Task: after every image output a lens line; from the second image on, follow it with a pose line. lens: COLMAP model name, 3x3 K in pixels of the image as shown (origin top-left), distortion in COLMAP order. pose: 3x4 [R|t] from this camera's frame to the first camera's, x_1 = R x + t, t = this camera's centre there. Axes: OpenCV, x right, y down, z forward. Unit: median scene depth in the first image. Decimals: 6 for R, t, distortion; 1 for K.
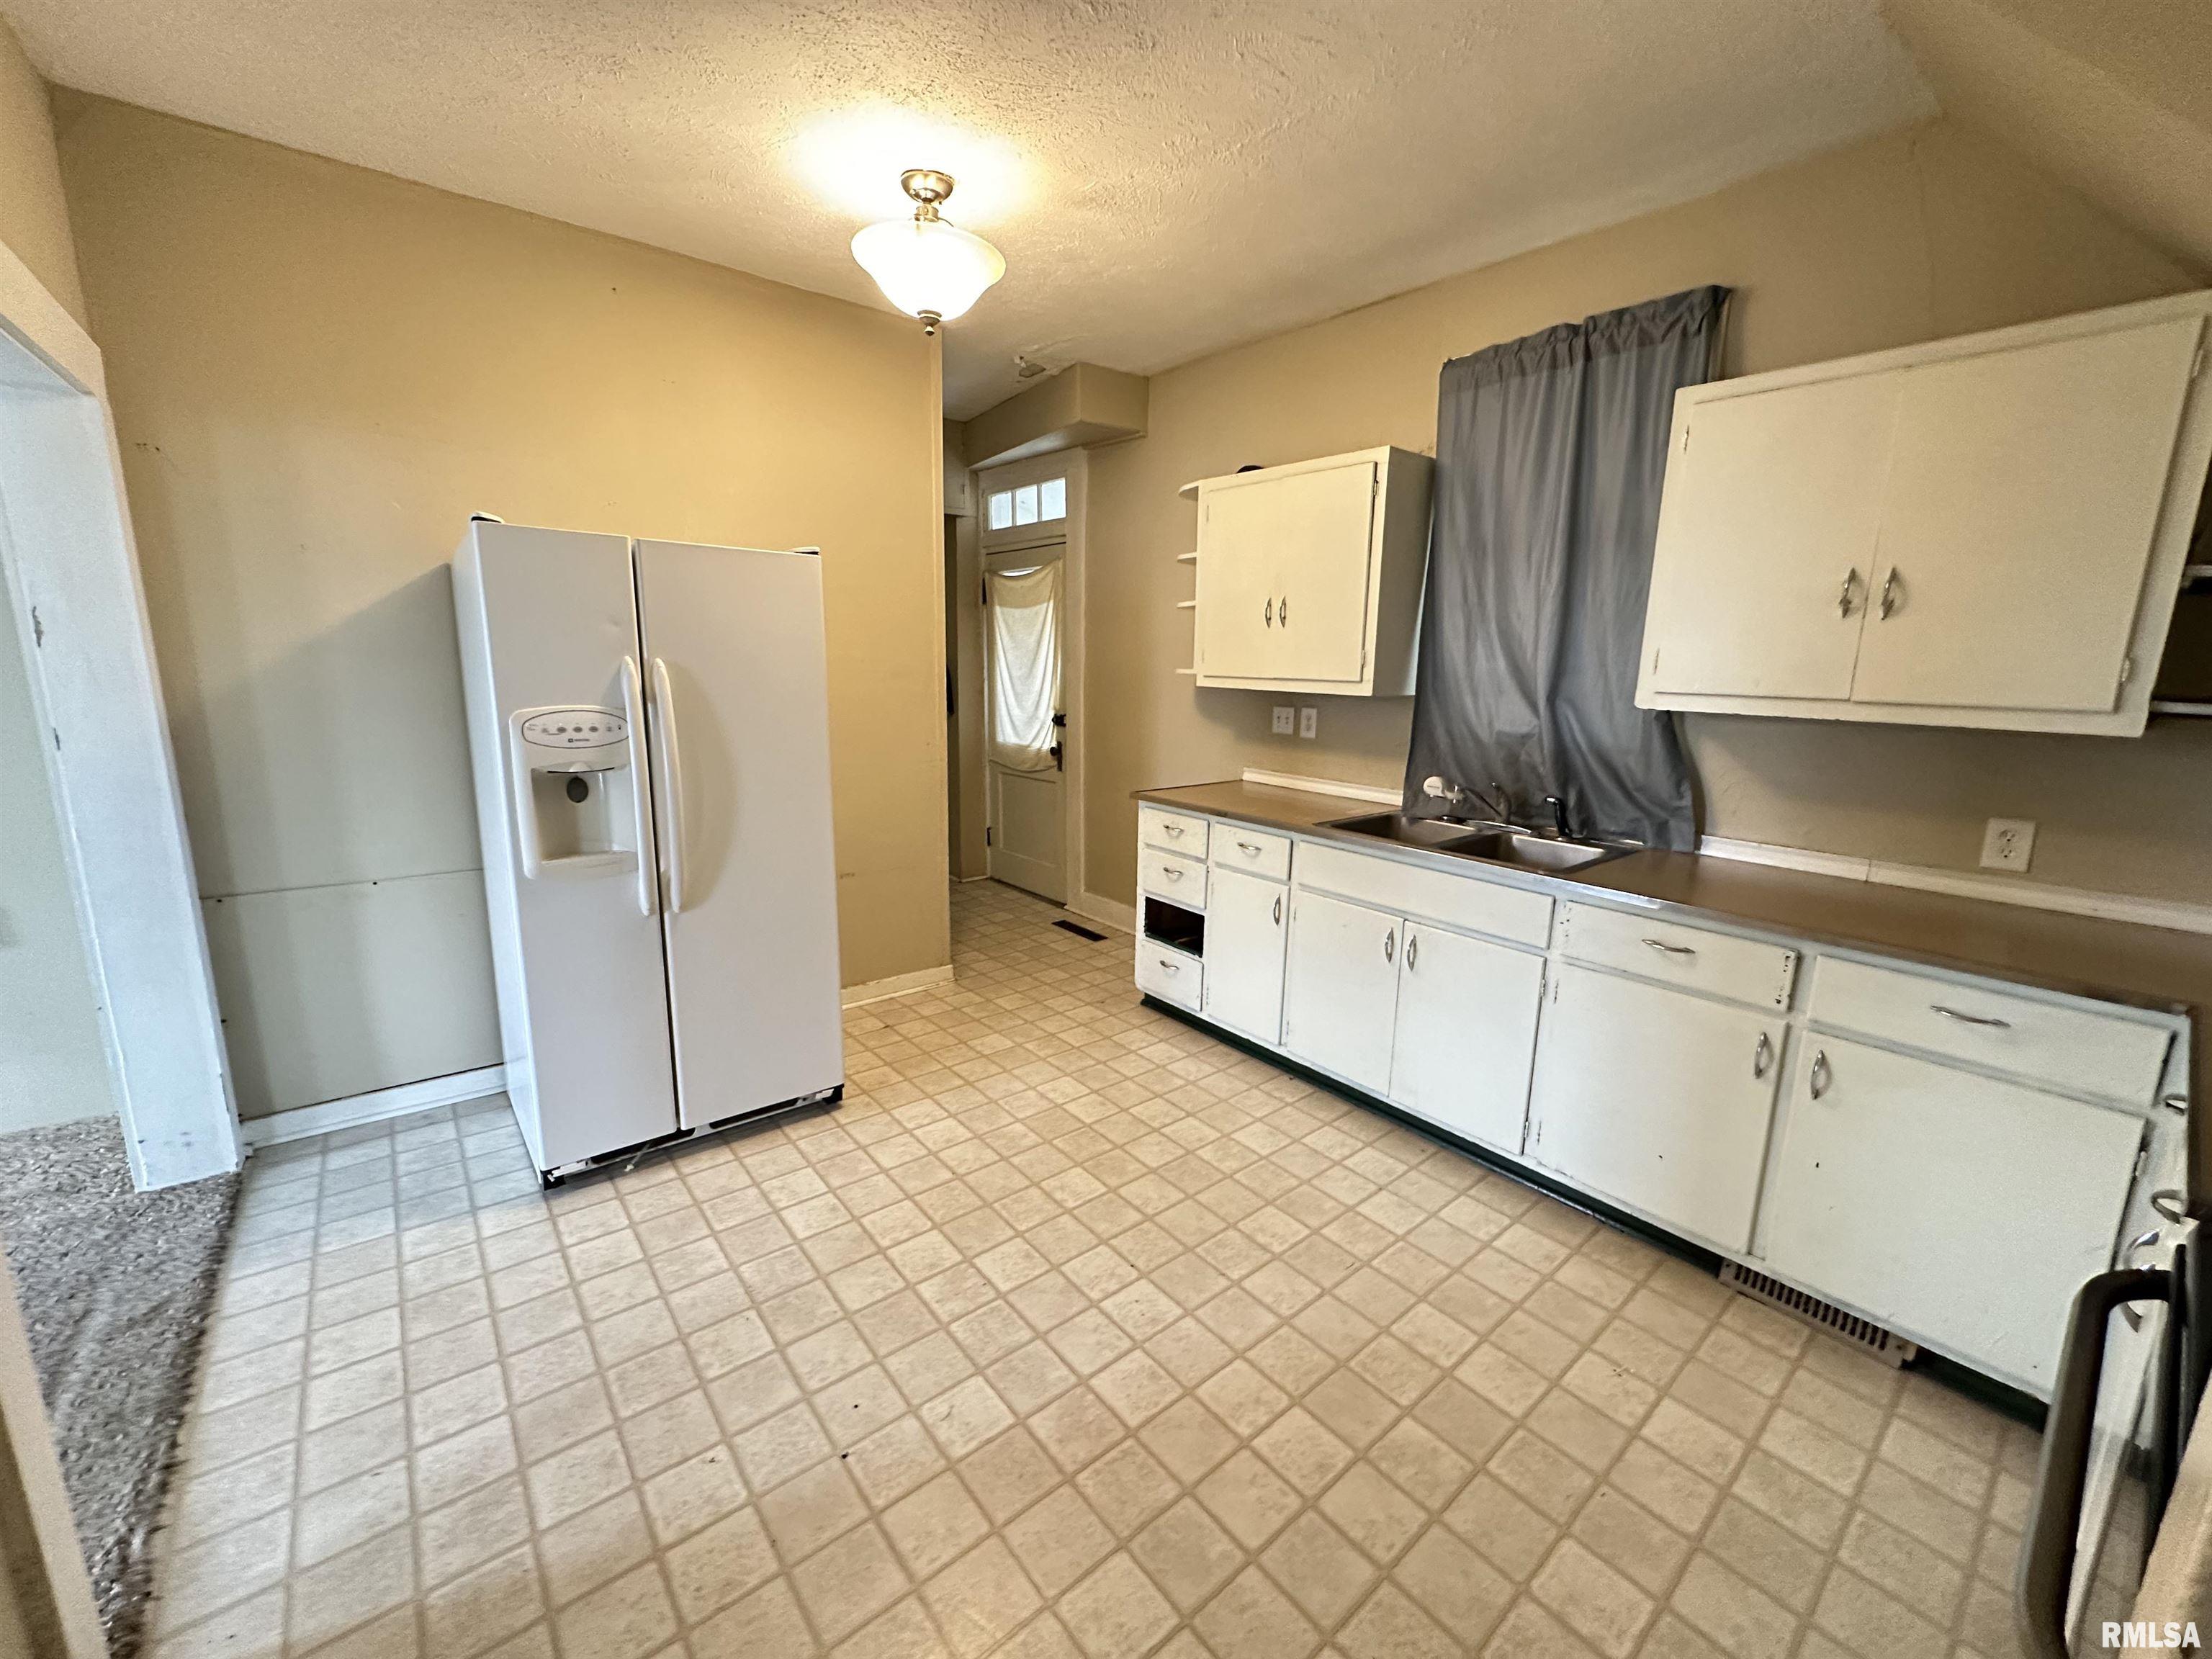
lens RADIAL K [[880.4, 0, 1100.2], [0, 880.4, 833.2], [0, 0, 1]] dist [-0.002807, 0.001095]
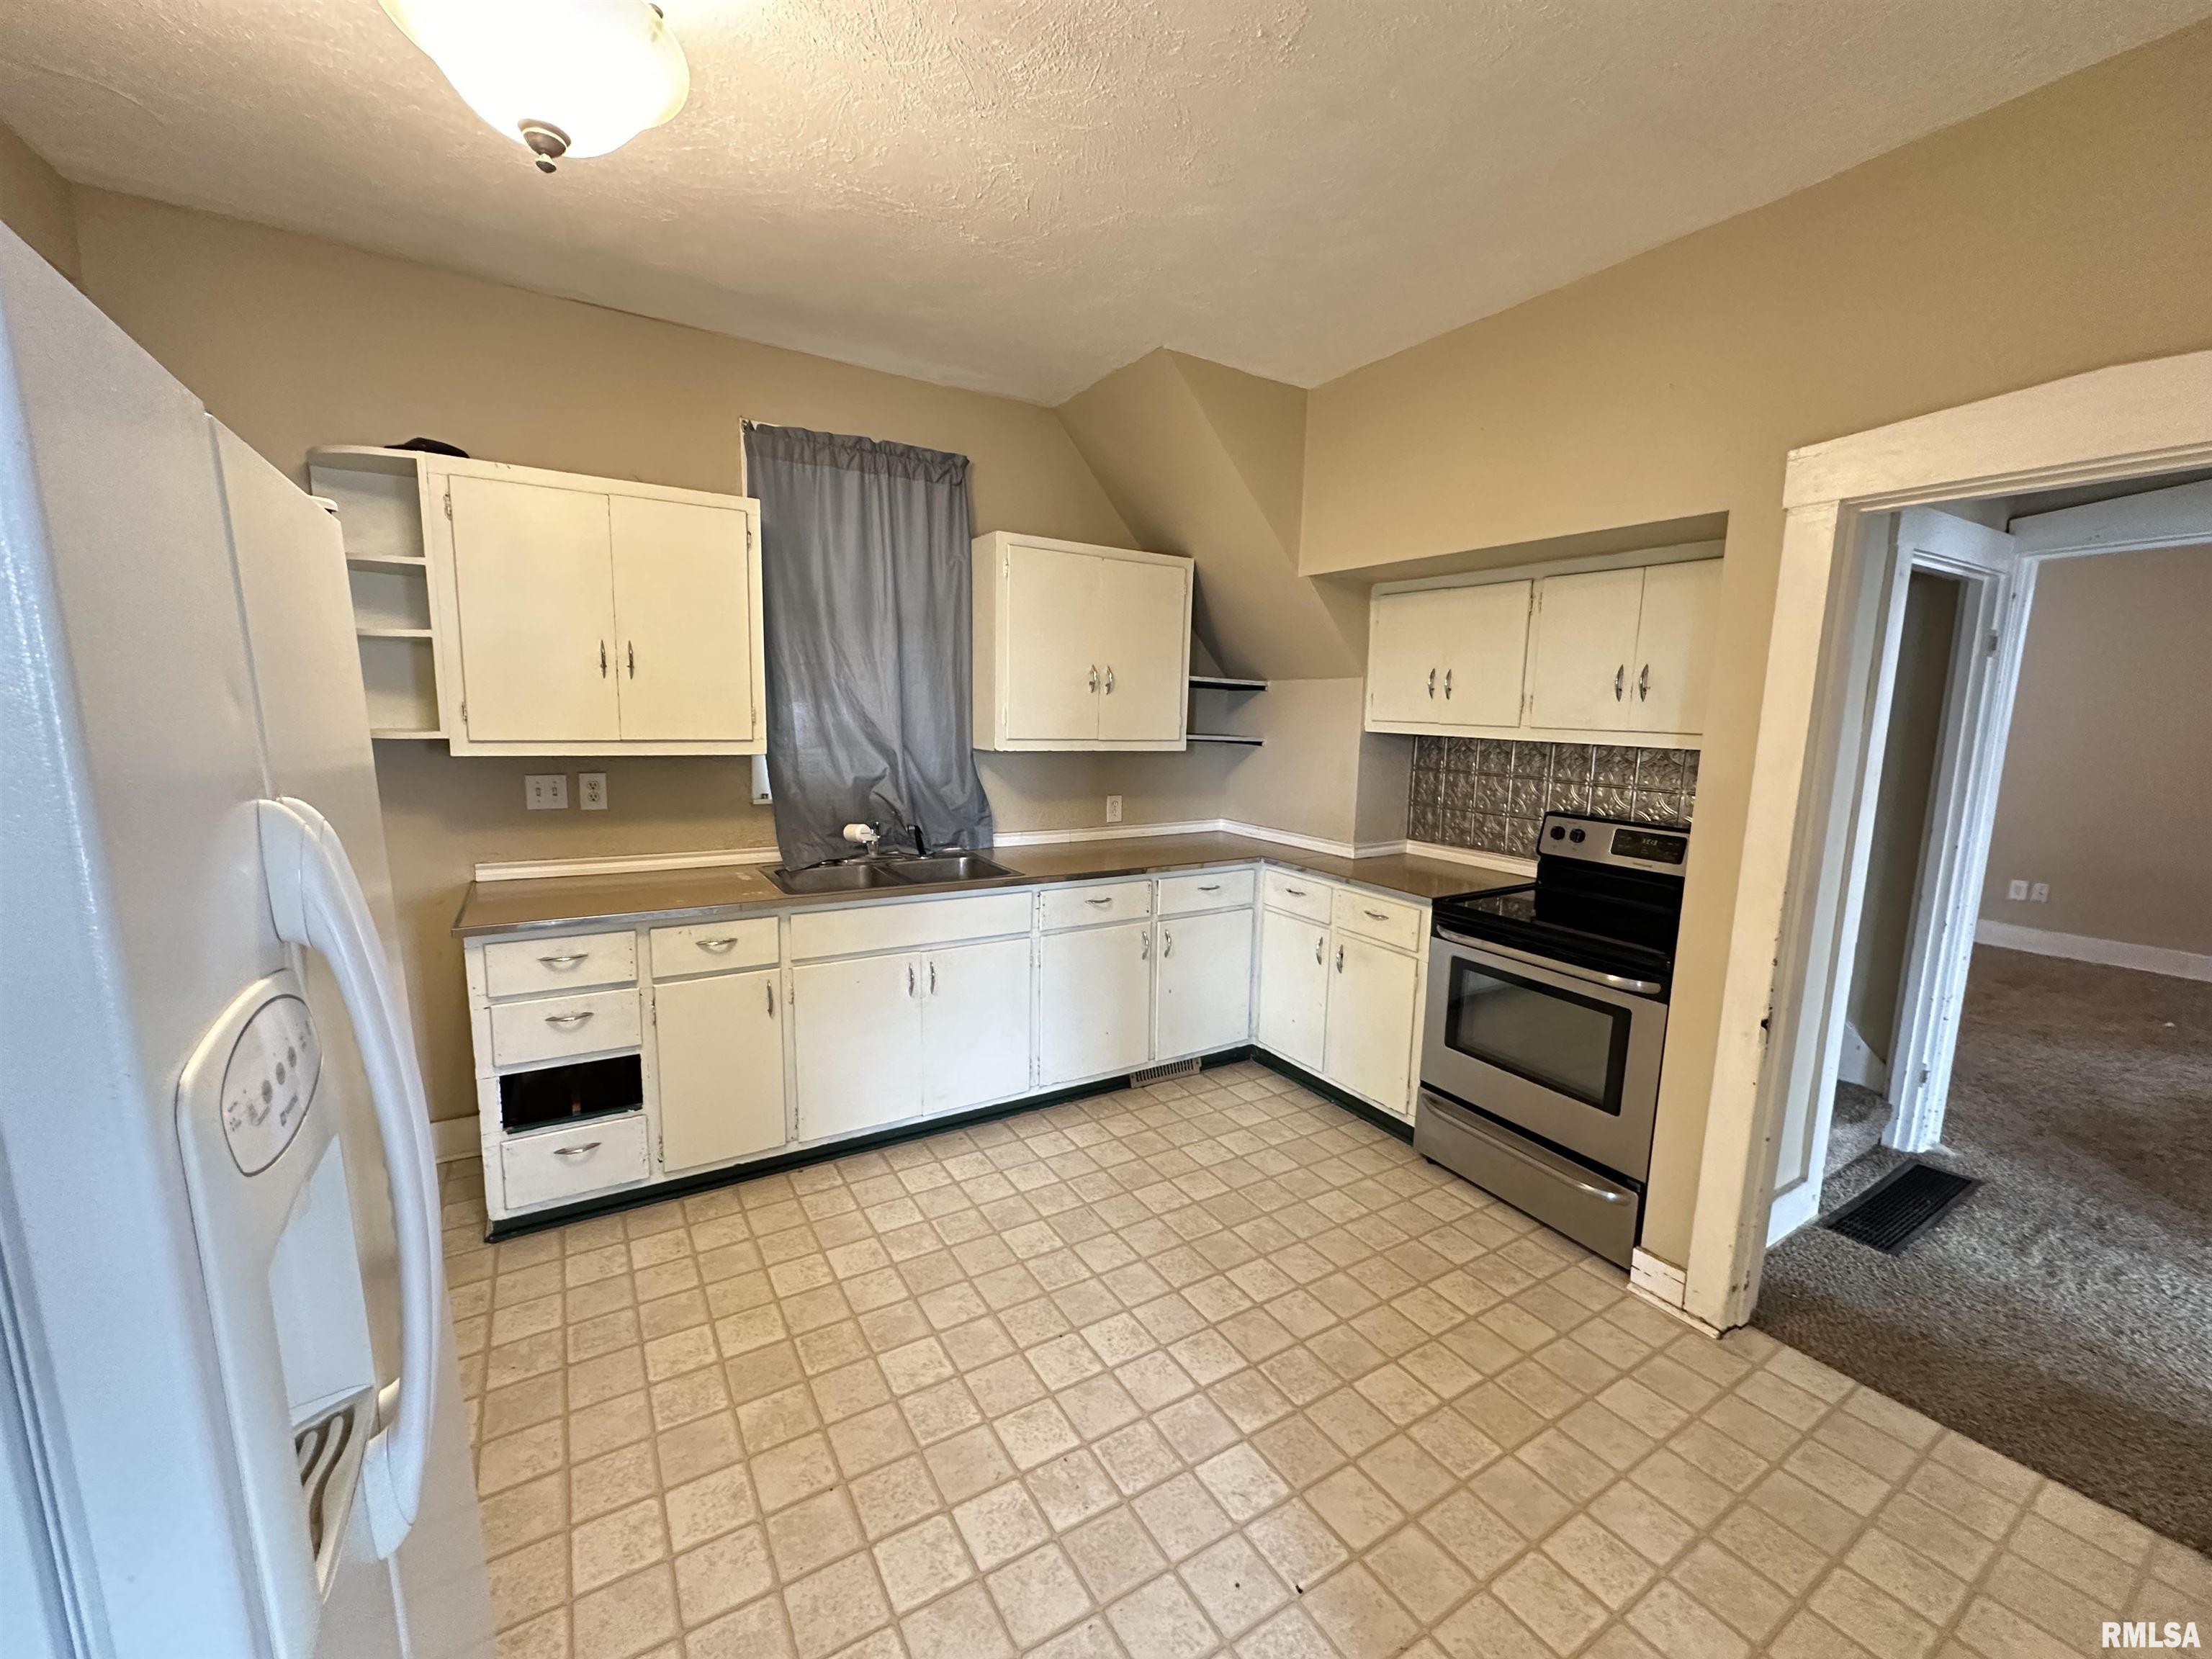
lens RADIAL K [[880.4, 0, 1110.4], [0, 880.4, 832.6], [0, 0, 1]] dist [-0.002807, 0.001095]
pose [[0.126390, -0.158244, 0.979277, -0.754125], [0.174466, 0.975352, 0.135092, -0.172104], [-0.976518, 0.153777, 0.150883, 0.628222]]
